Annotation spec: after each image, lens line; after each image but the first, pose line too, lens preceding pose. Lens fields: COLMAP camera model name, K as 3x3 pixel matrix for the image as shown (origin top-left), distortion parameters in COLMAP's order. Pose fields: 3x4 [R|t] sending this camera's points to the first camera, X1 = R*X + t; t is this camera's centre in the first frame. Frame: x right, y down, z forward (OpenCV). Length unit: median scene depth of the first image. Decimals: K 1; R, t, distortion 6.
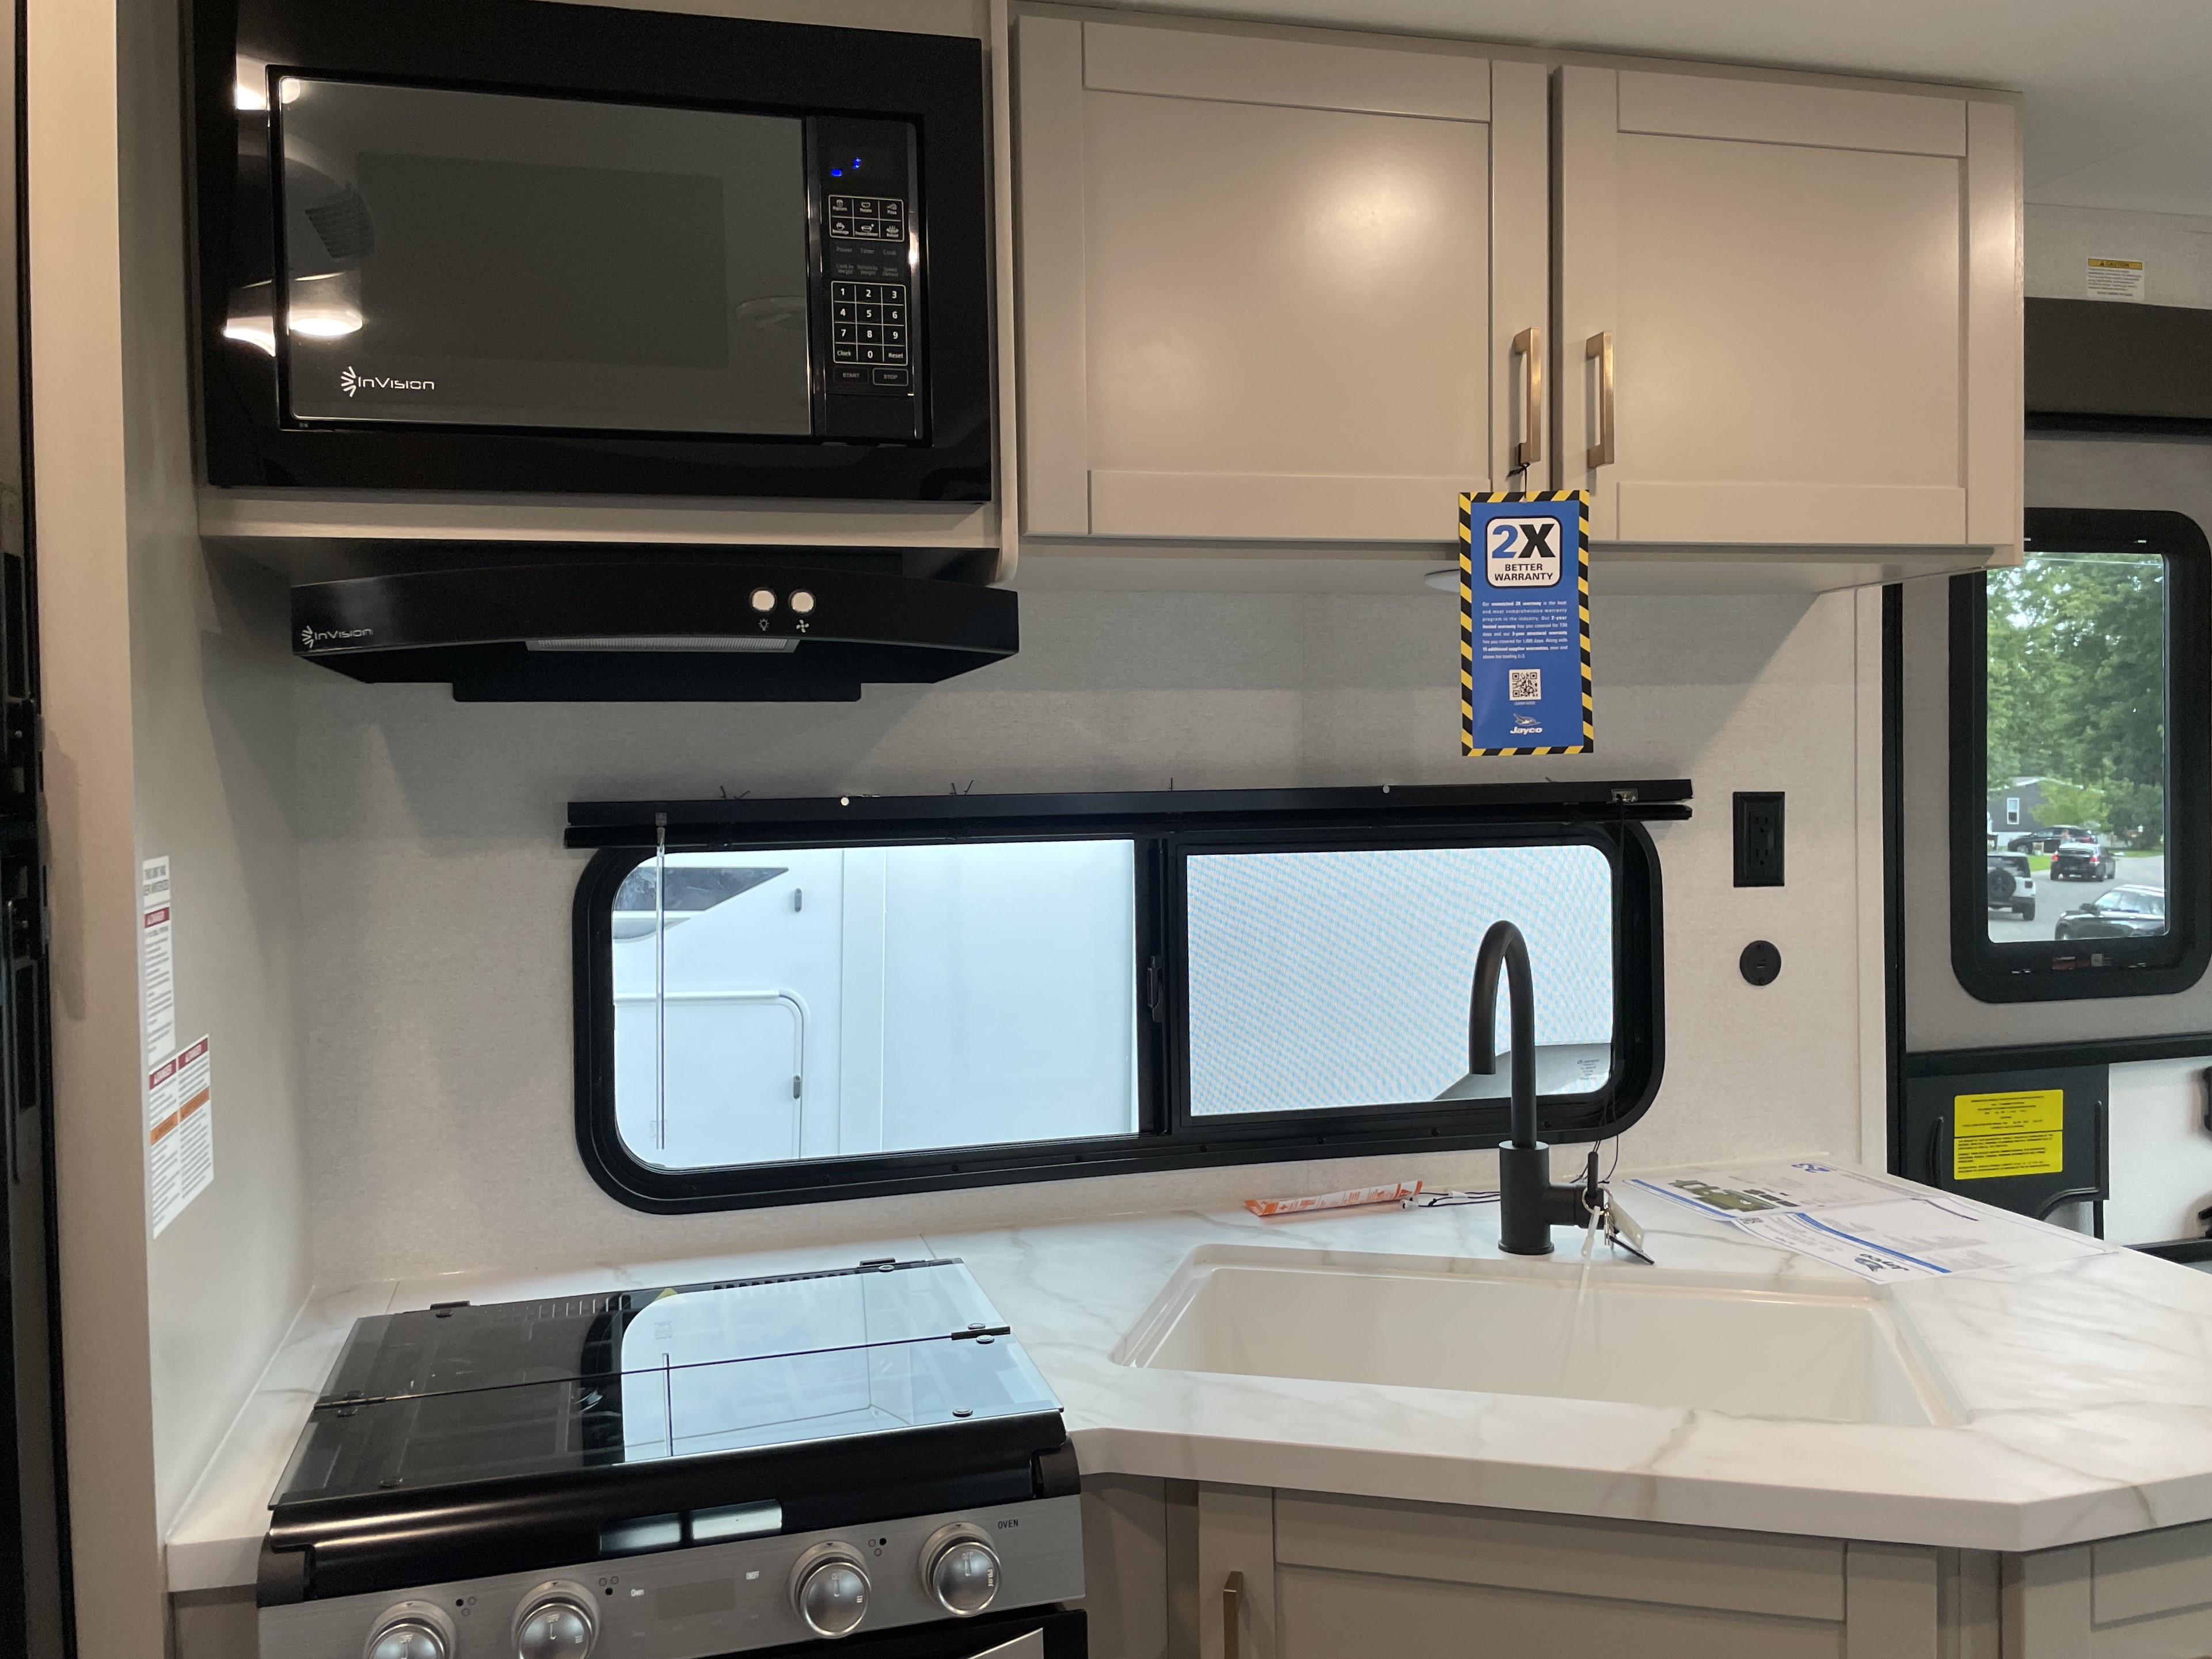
lens RADIAL K [[1669.6, 0, 1105.2], [0, 1669.6, 822.9], [0, 0, 1]] dist [0.047313, 0.002454]
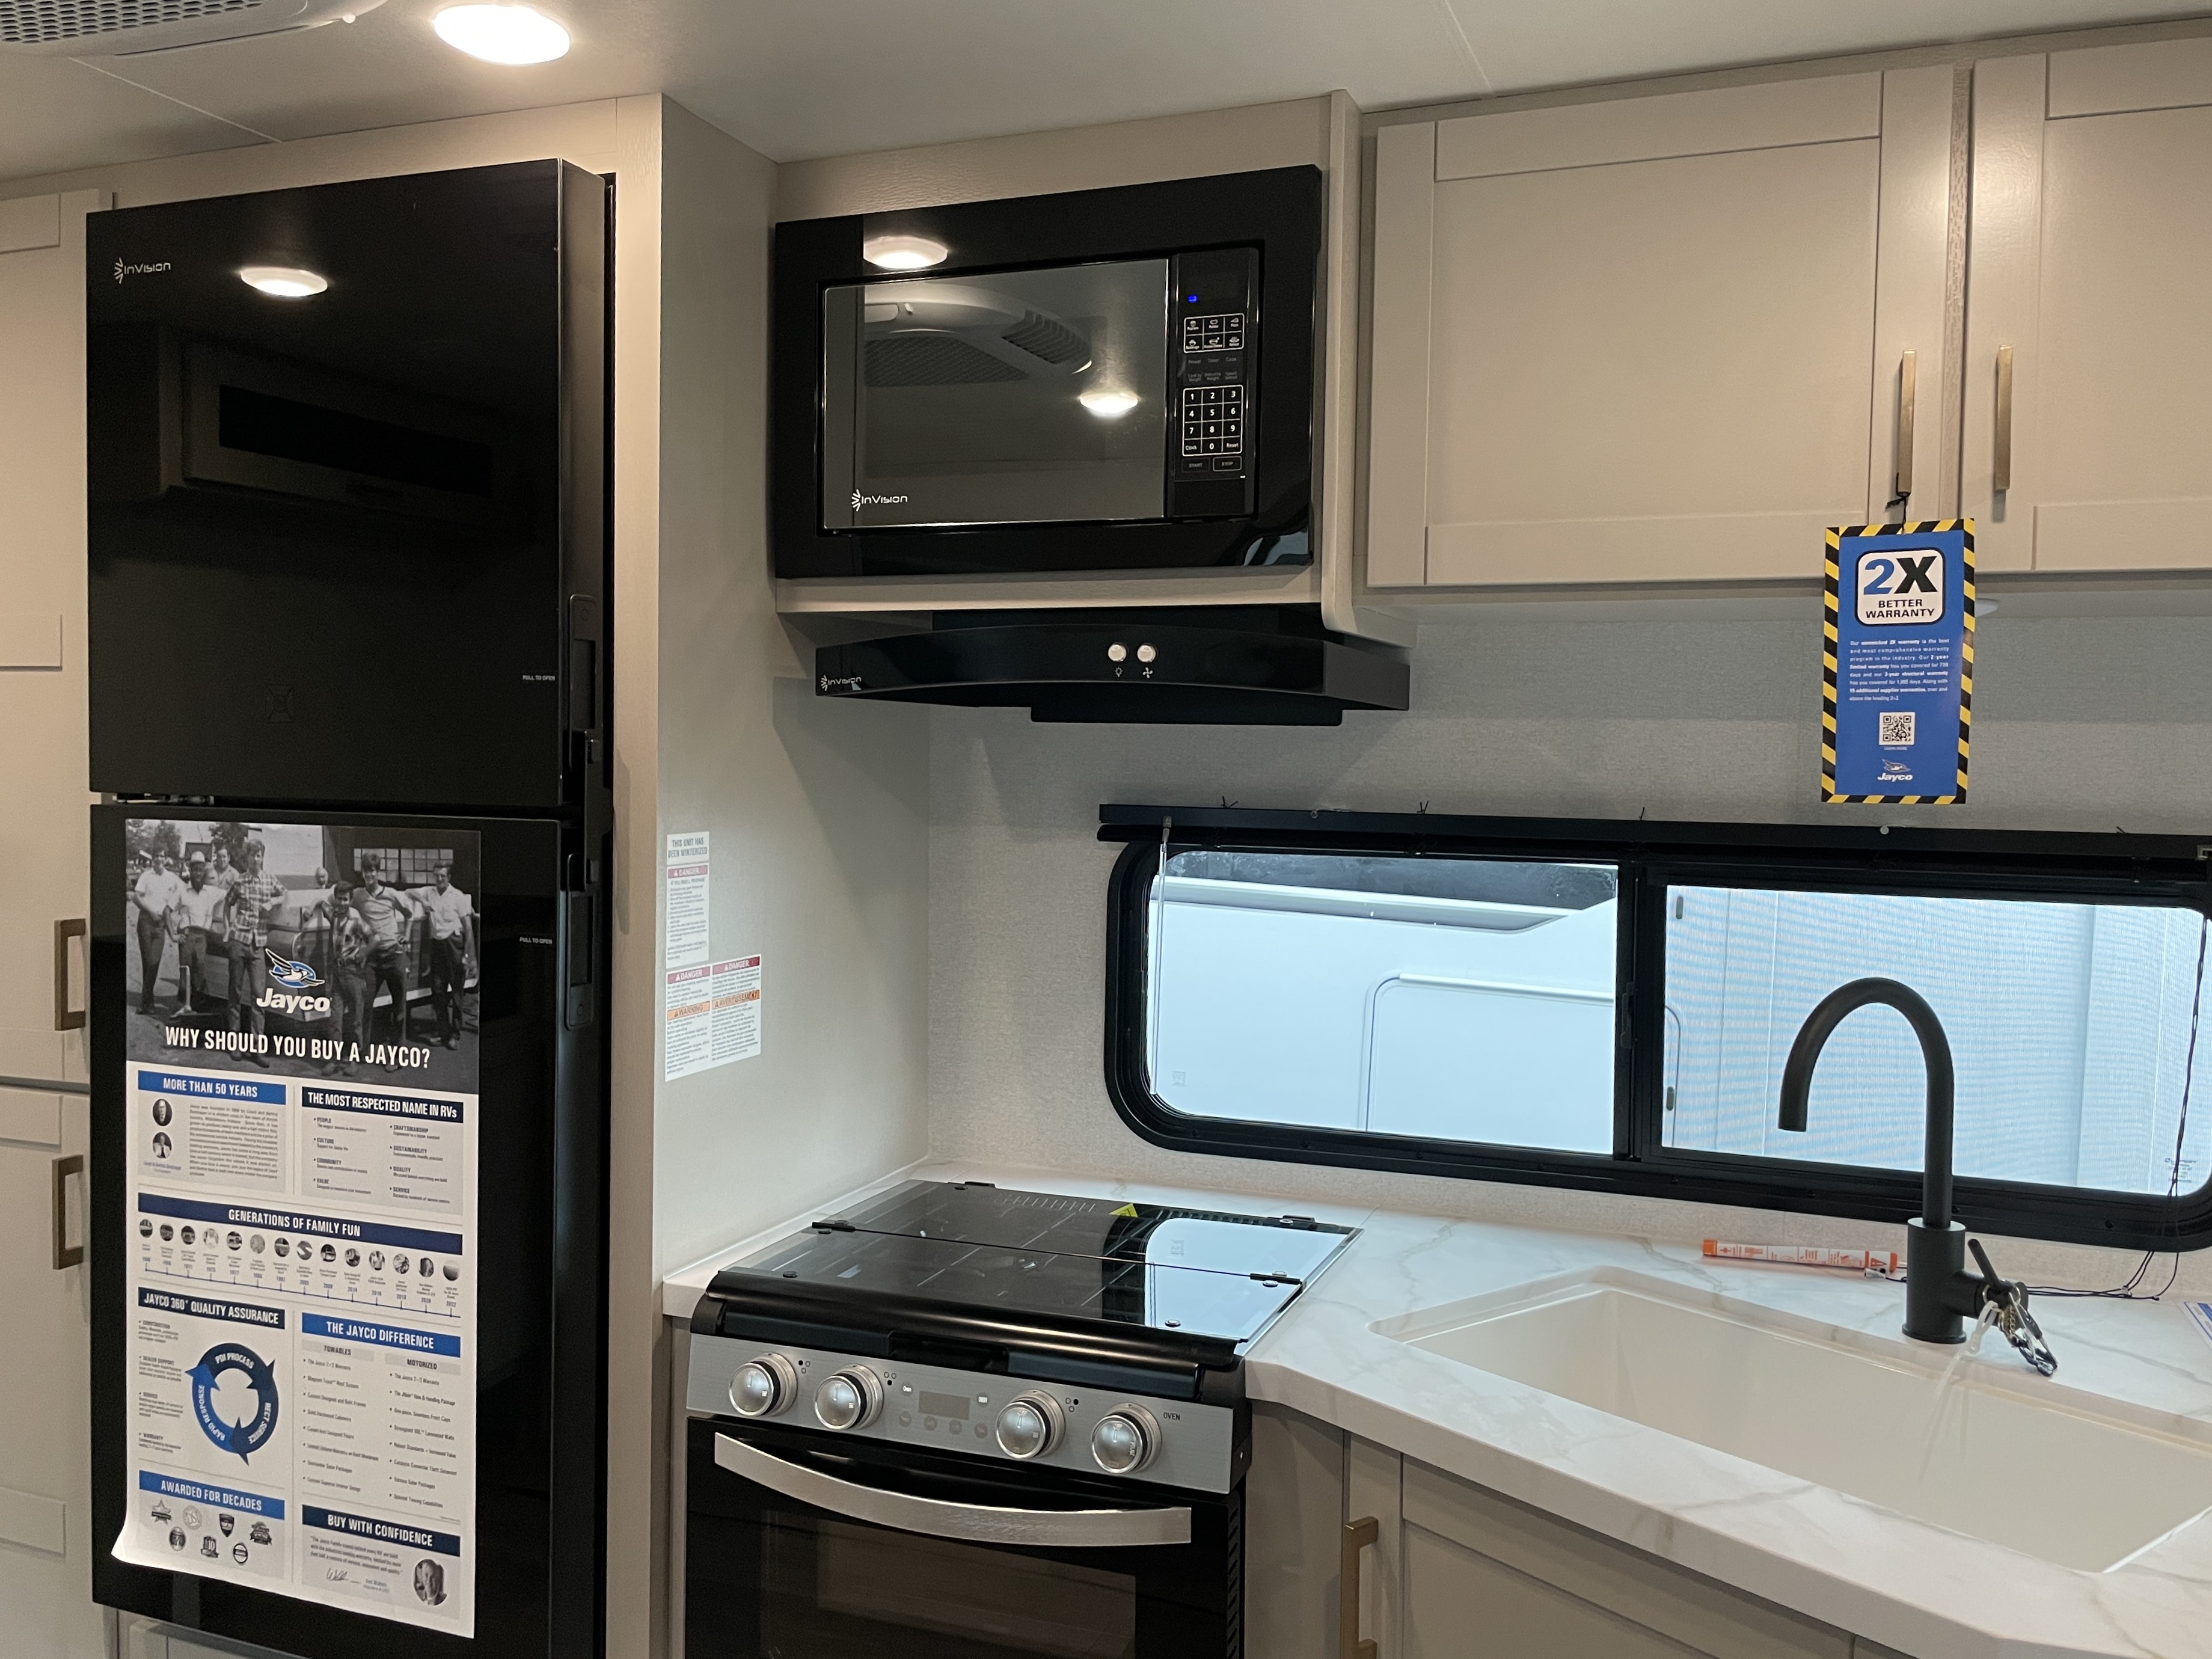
lens RADIAL K [[1683.5, 0, 1106.0], [0, 1683.5, 829.5], [0, 0, 1]] dist [0.053100, -0.007153]
pose [[0.831988, 0.055133, -0.552047, 0.413972], [-0.050696, 0.998442, 0.023310, -0.025752], [0.552472, 0.008593, 0.833487, -0.040387]]
